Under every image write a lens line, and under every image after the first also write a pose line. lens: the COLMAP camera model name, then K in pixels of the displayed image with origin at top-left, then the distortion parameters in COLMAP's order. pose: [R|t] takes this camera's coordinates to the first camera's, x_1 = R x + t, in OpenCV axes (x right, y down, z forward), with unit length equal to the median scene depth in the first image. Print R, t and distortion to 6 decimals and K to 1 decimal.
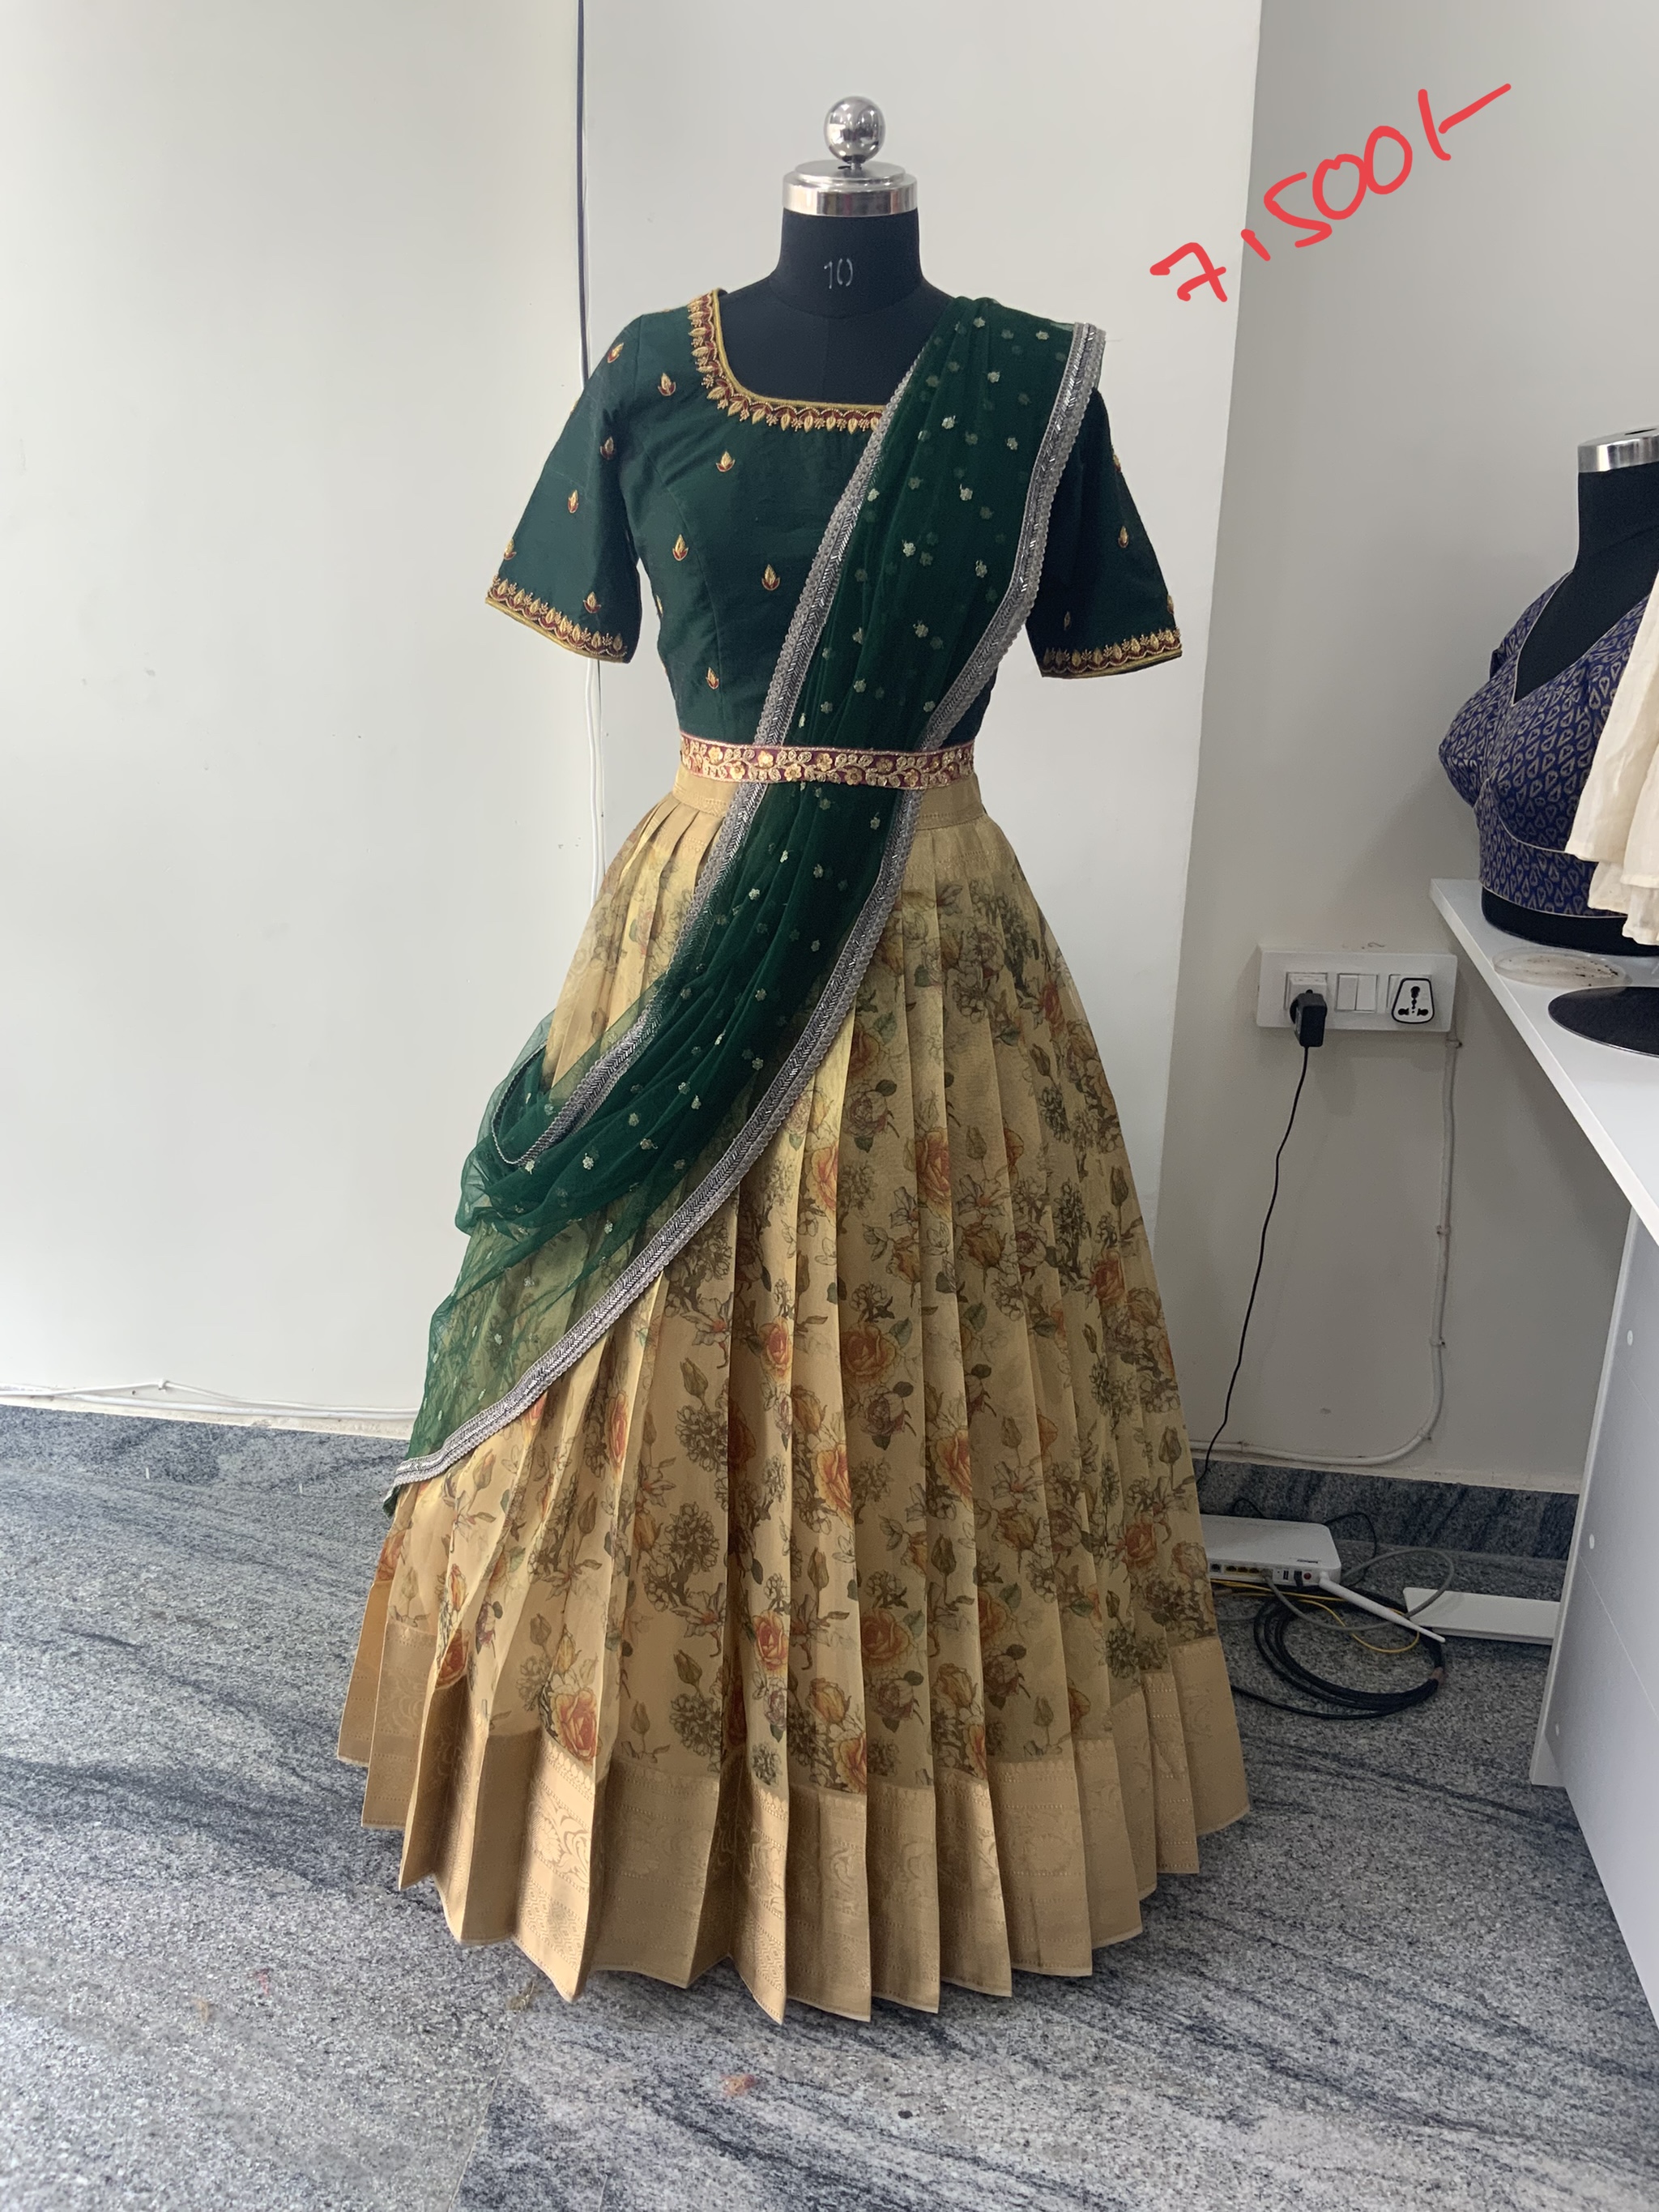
lens RADIAL K [[1869.3, 0, 829.5], [0, 1869.3, 1106.0], [0, 0, 1]] dist [0.010064, -0.016021]
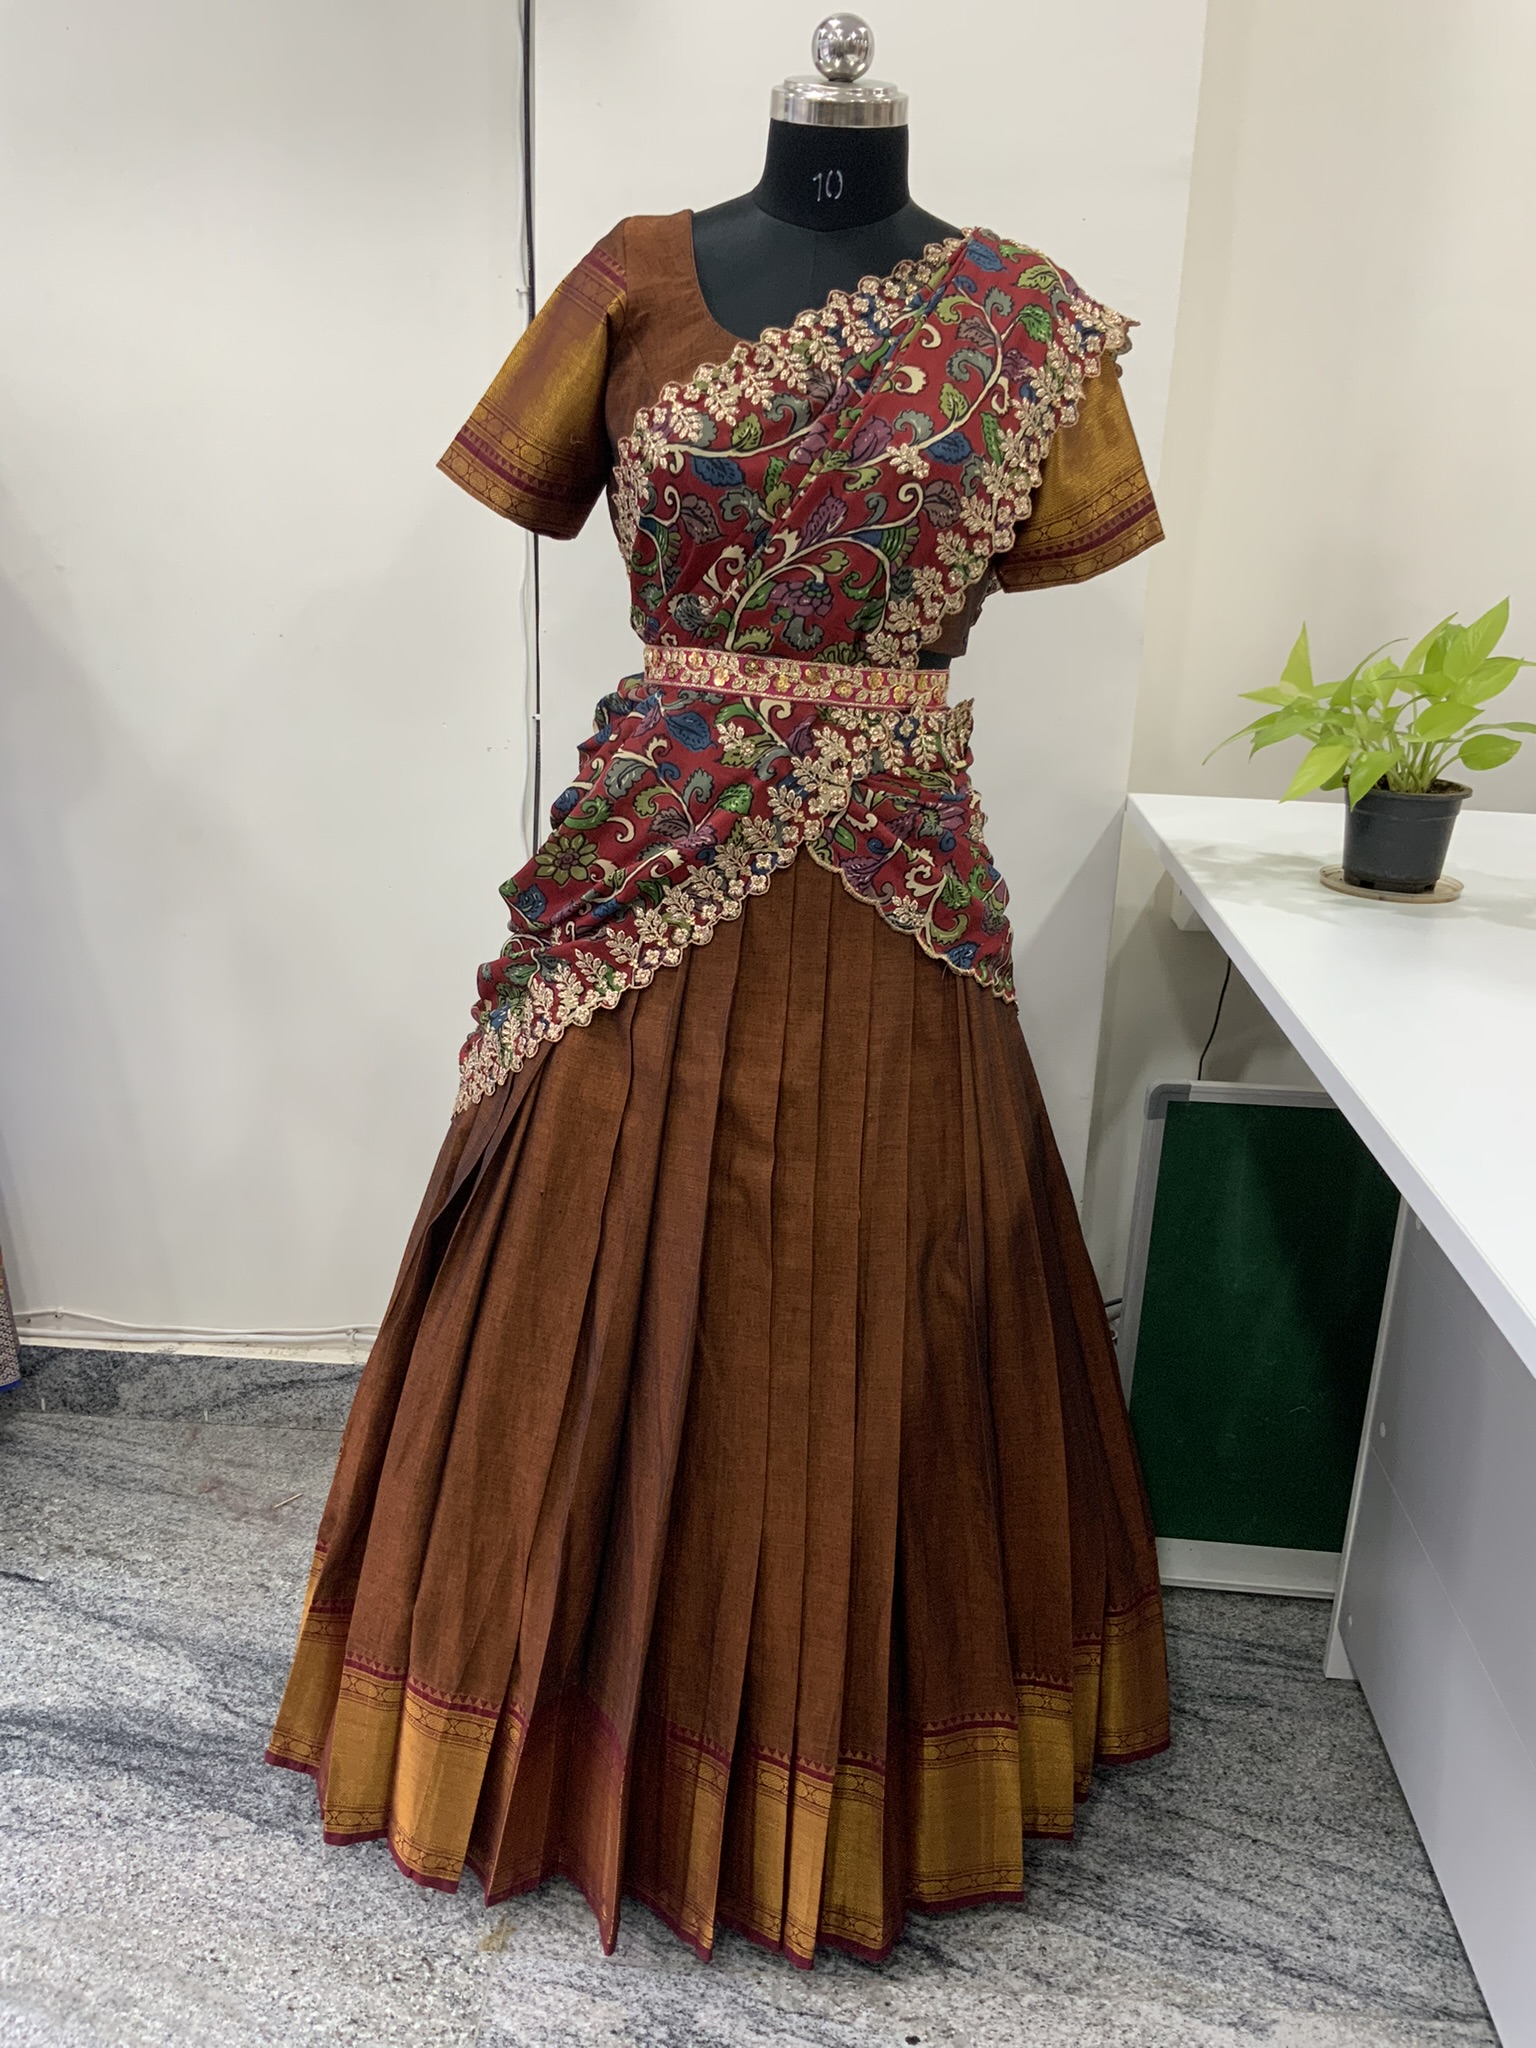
lens RADIAL K [[1735.3, 0, 768.0], [0, 1735.3, 1024.0], [0, 0, 1]] dist [-0.010440, 0.012382]
pose [[0.996252, -0.008549, 0.086070, -0.097048], [0.010728, 0.999633, -0.024886, 0.037915], [-0.085825, 0.025716, 0.995978, 0.103815]]
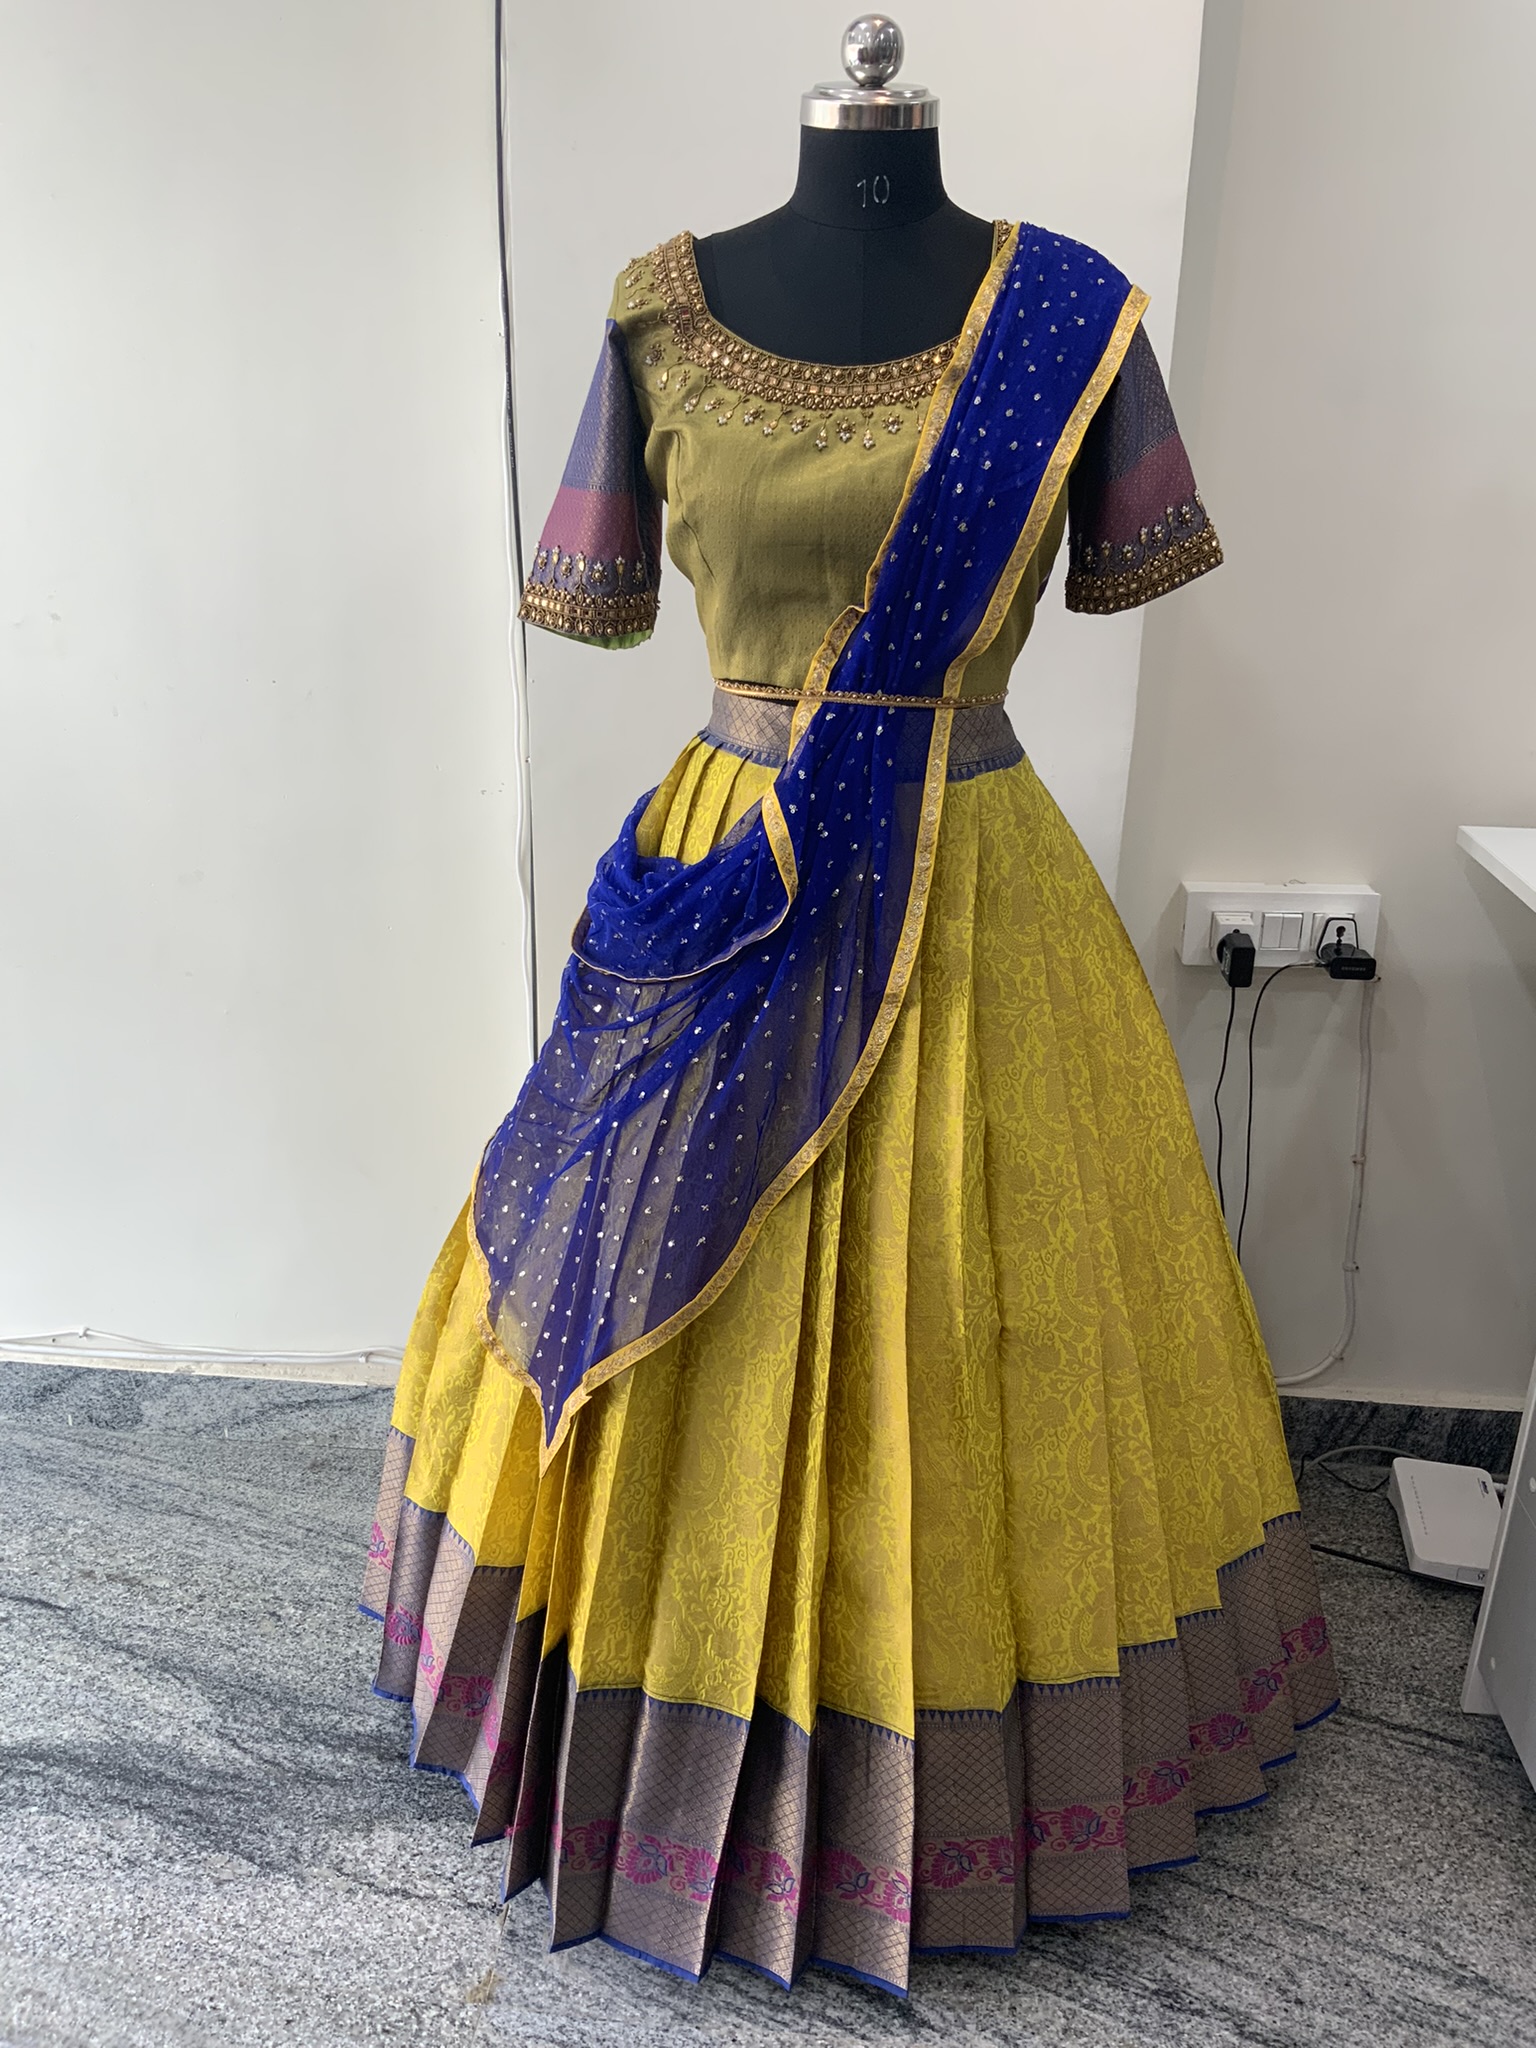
lens RADIAL K [[1735.3, 0, 768.0], [0, 1735.3, 1024.0], [0, 0, 1]] dist [-0.010440, 0.012382]
pose [[0.998829, -0.015009, 0.045987, -0.047924], [0.013628, 0.999451, 0.030207, -0.053954], [-0.046415, -0.029545, 0.998485, 0.100247]]
